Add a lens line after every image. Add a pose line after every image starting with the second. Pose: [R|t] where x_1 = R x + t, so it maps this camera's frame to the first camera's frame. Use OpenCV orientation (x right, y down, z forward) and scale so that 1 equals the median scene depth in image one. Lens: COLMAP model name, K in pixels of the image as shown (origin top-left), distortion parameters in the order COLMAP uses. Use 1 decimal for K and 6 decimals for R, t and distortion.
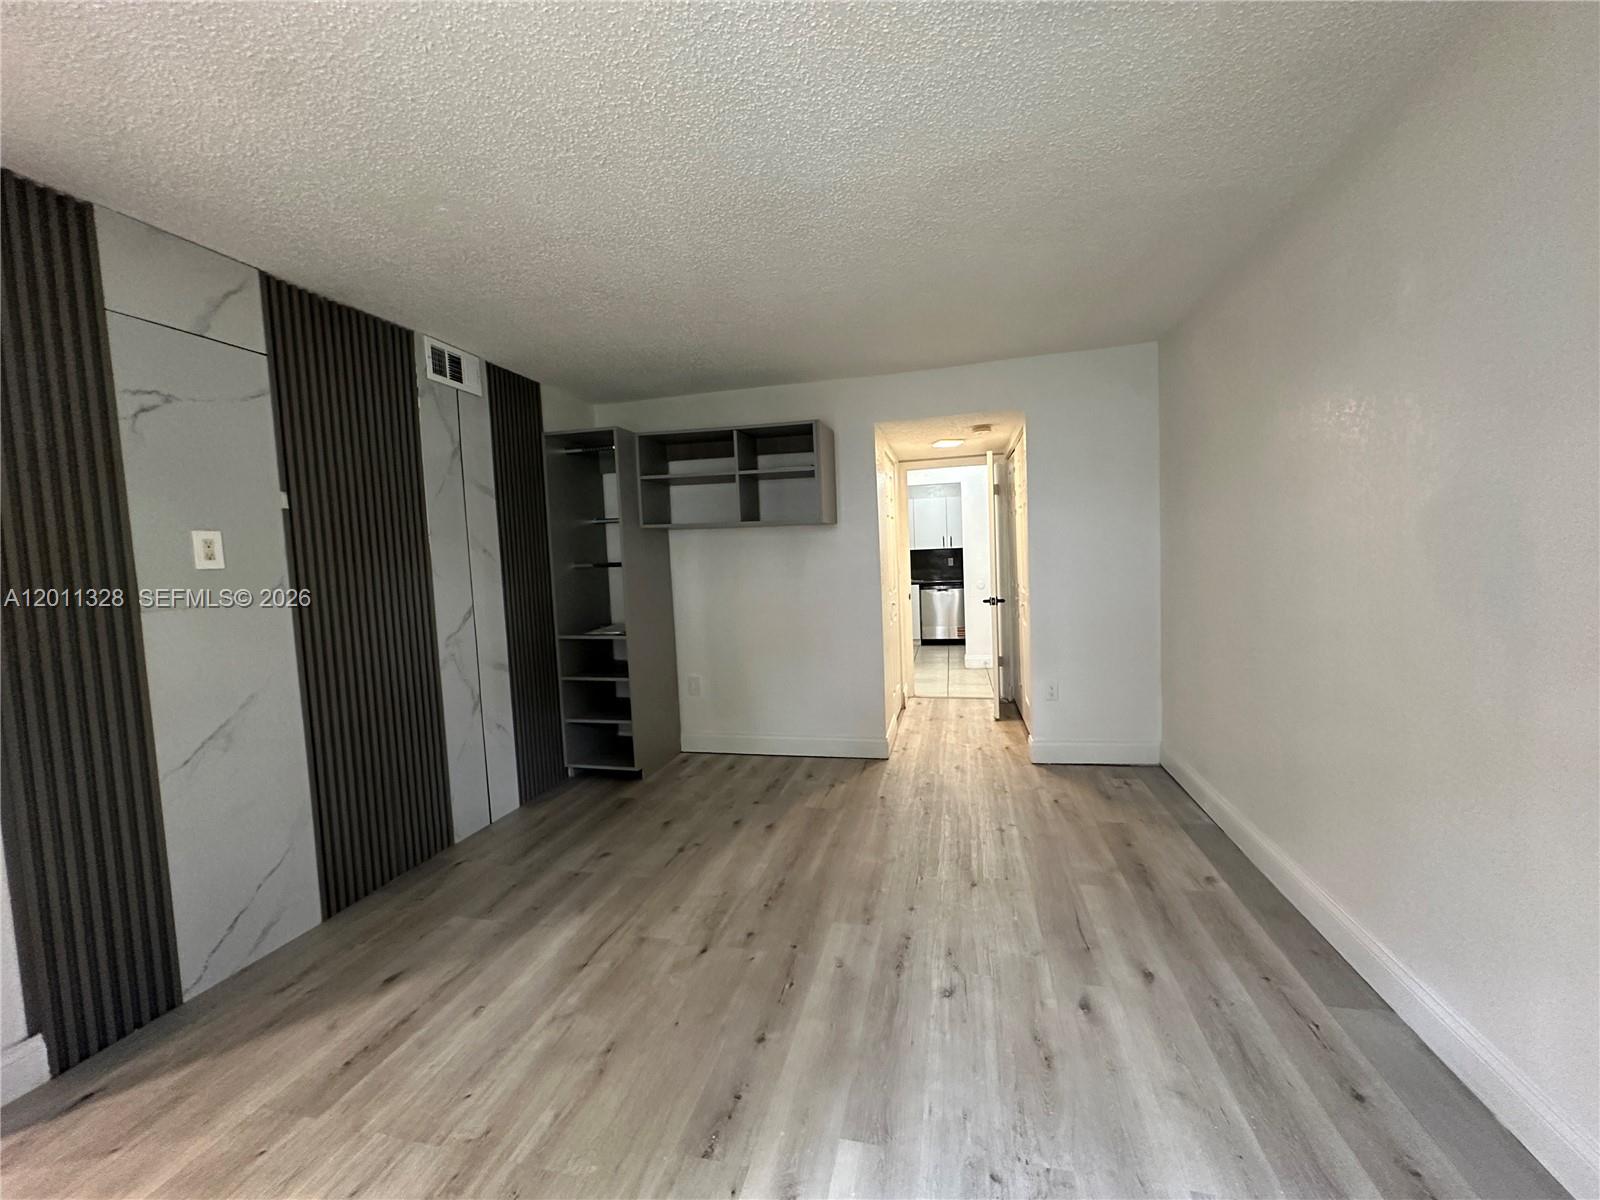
lens RADIAL K [[641.8, 0, 802.3], [0, 641.8, 599.3], [0, 0, 1]] dist [-0.003861, 0.000341]
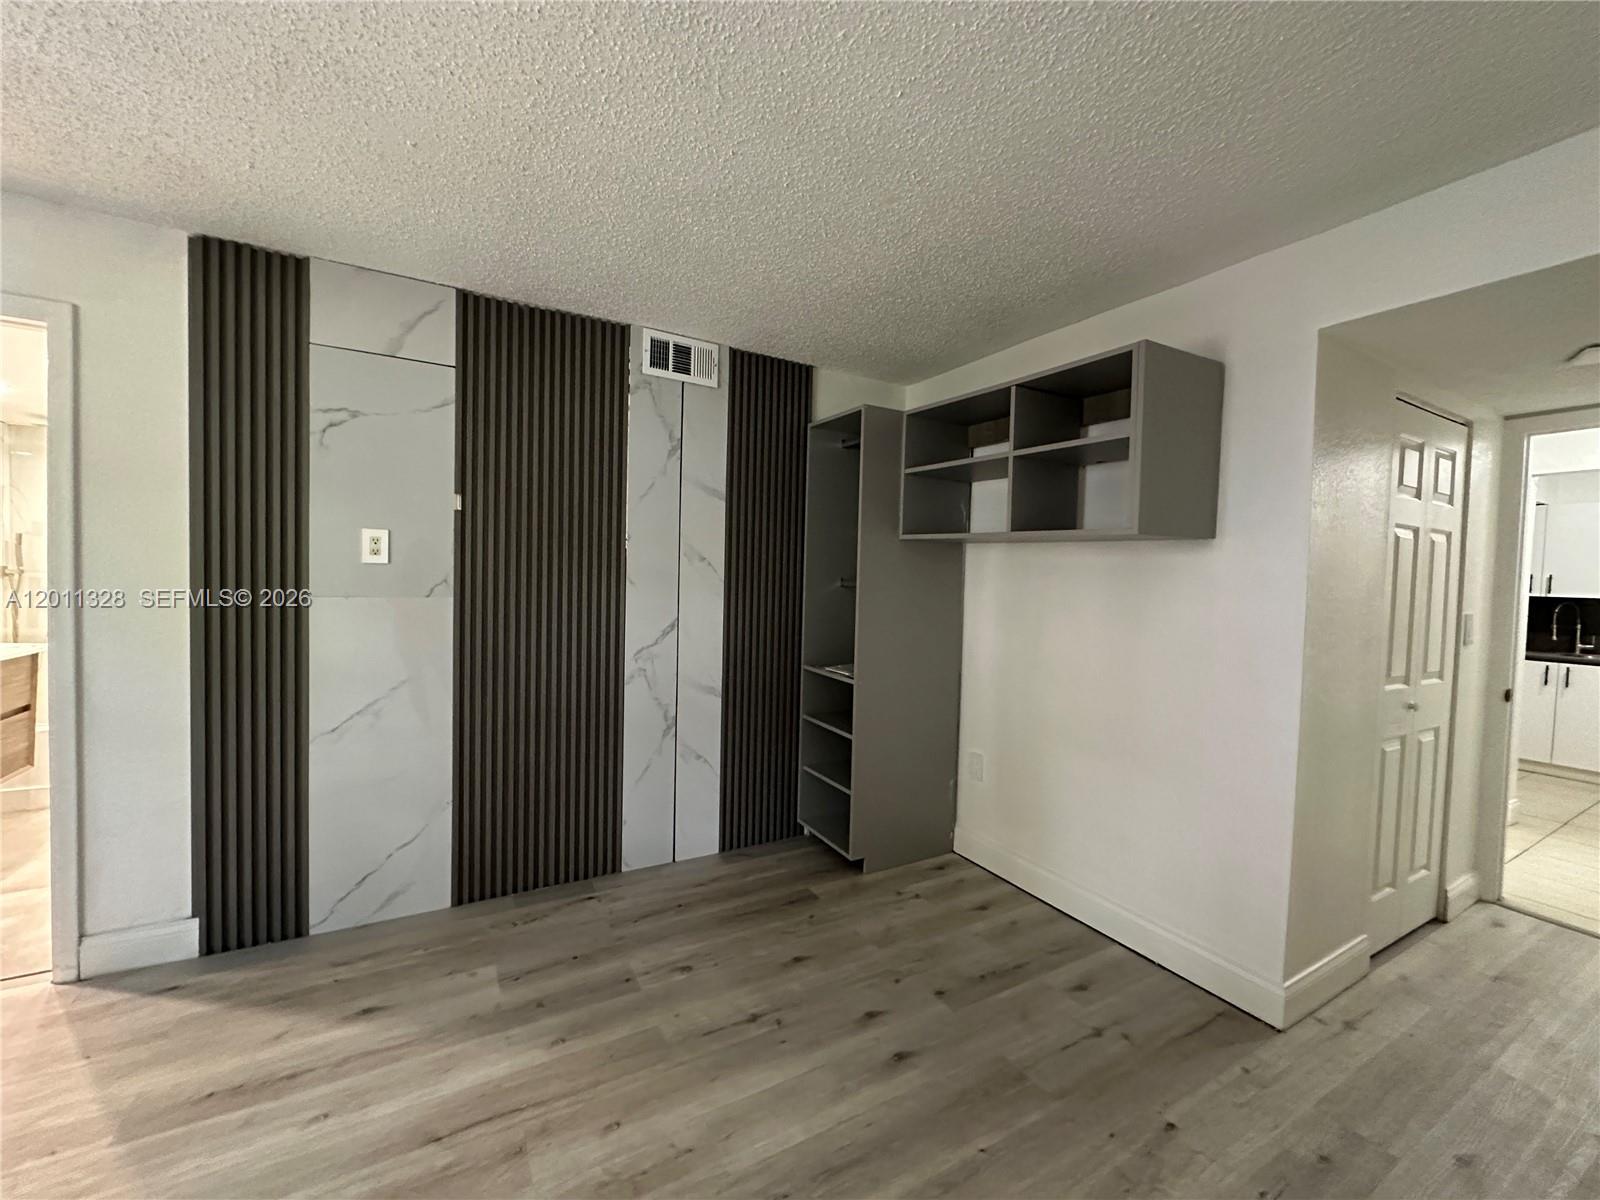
lens RADIAL K [[641.8, 0, 794.8], [0, 641.8, 601.2], [0, 0, 1]] dist [-0.003861, 0.000341]
pose [[0.681565, 0.089497, -0.726264, 0.317165], [-0.104030, 0.994263, 0.024894, -0.068173], [0.724325, 0.058586, 0.686965, 0.610538]]
